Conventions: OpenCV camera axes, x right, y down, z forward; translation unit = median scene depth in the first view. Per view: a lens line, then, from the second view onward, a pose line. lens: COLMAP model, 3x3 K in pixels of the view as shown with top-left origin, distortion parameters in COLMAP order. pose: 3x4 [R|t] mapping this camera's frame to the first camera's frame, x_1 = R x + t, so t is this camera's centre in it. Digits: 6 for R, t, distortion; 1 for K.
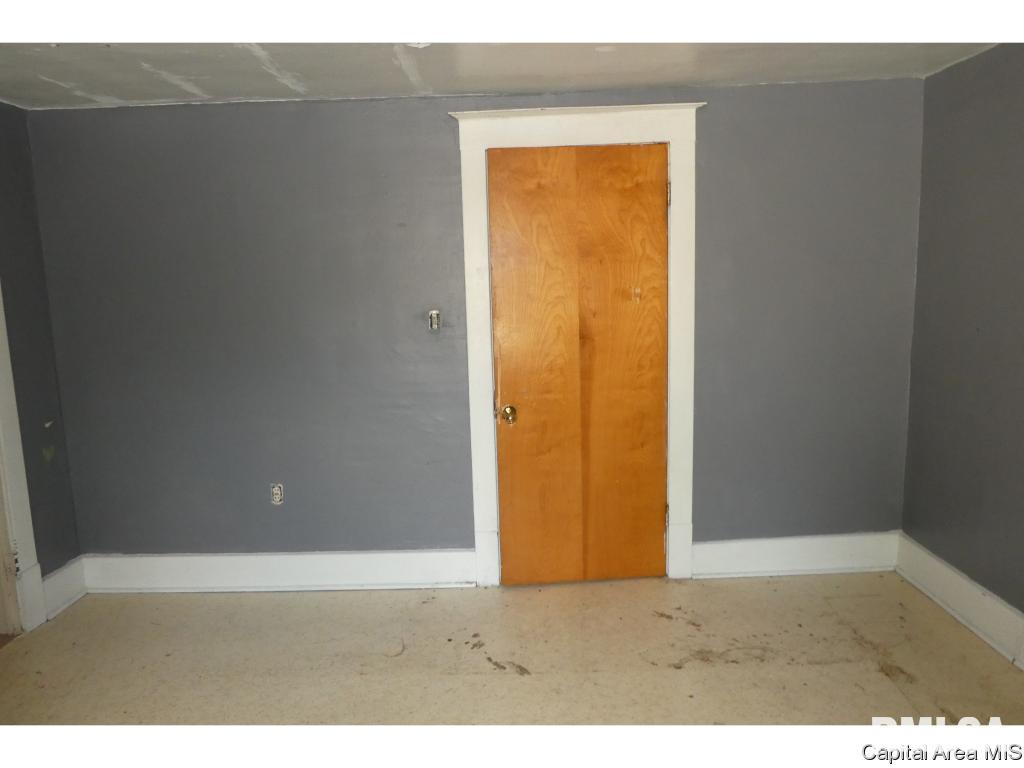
lens RADIAL K [[742.2, 0, 511.2], [0, 742.2, 383.6], [0, 0, 1]] dist [-0.006838, -0.004826]
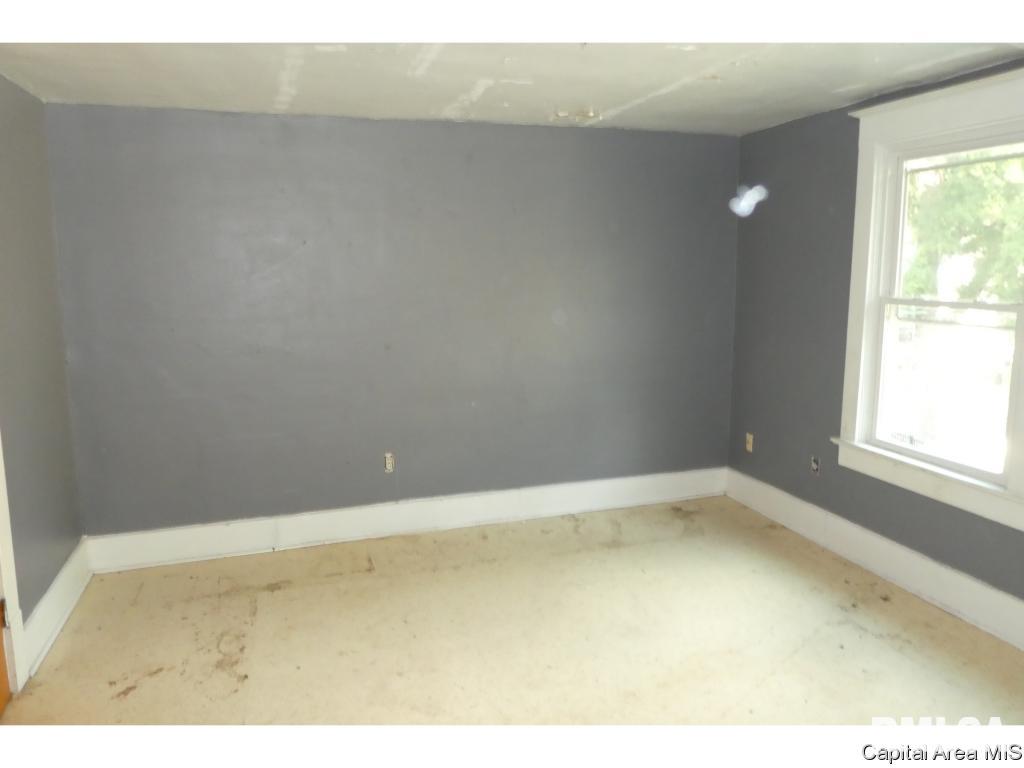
lens RADIAL K [[742.2, 0, 512.5], [0, 742.2, 383.0], [0, 0, 1]] dist [-0.006838, -0.004826]
pose [[-0.297230, -0.118998, 0.947361, -0.754977], [0.173105, 0.969045, 0.176033, -0.109305], [-0.938983, 0.216315, -0.267430, 0.822033]]
